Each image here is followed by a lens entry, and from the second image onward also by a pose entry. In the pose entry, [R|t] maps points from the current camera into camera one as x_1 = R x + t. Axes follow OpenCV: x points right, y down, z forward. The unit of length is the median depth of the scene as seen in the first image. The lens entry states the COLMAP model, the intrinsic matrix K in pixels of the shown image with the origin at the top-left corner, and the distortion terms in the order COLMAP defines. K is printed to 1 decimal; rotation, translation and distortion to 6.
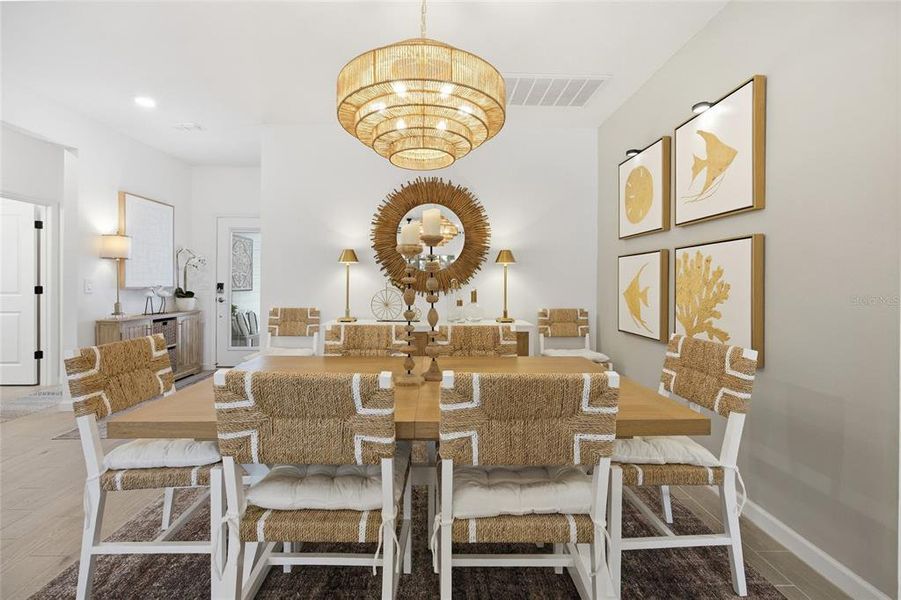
lens RADIAL K [[387.0, 0, 434.8], [0, 387.0, 286.6], [0, 0, 1]] dist [0.009449, 0.000097]
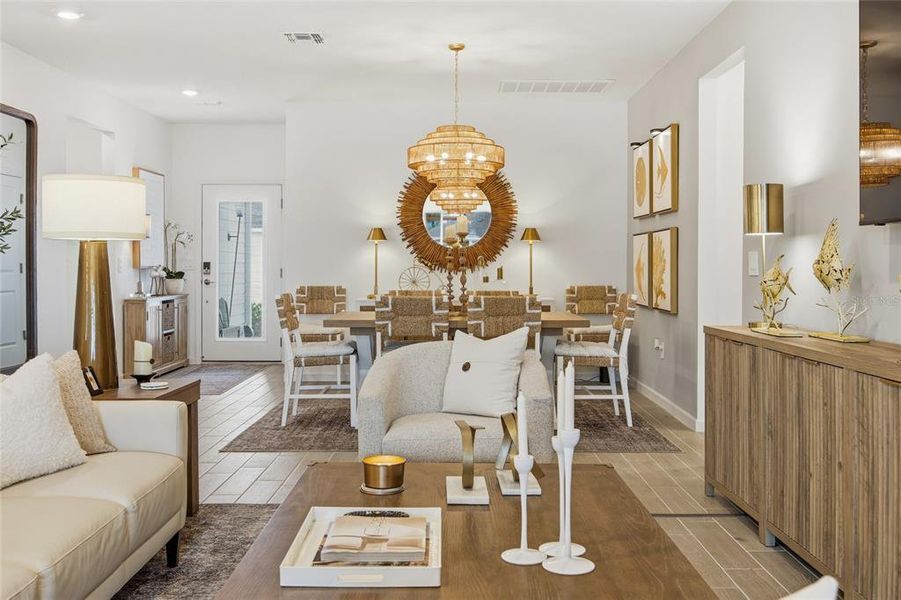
lens RADIAL K [[896.4, 0, 412.7], [0, 896.4, 273.4], [0, 0, 1]] dist [-0.059021, 0.000000]
pose [[0.999001, -0.003722, -0.044522, -0.023207], [0.003827, 0.999990, 0.002277, 0.018965], [0.044513, -0.002445, 0.999006, -1.338512]]
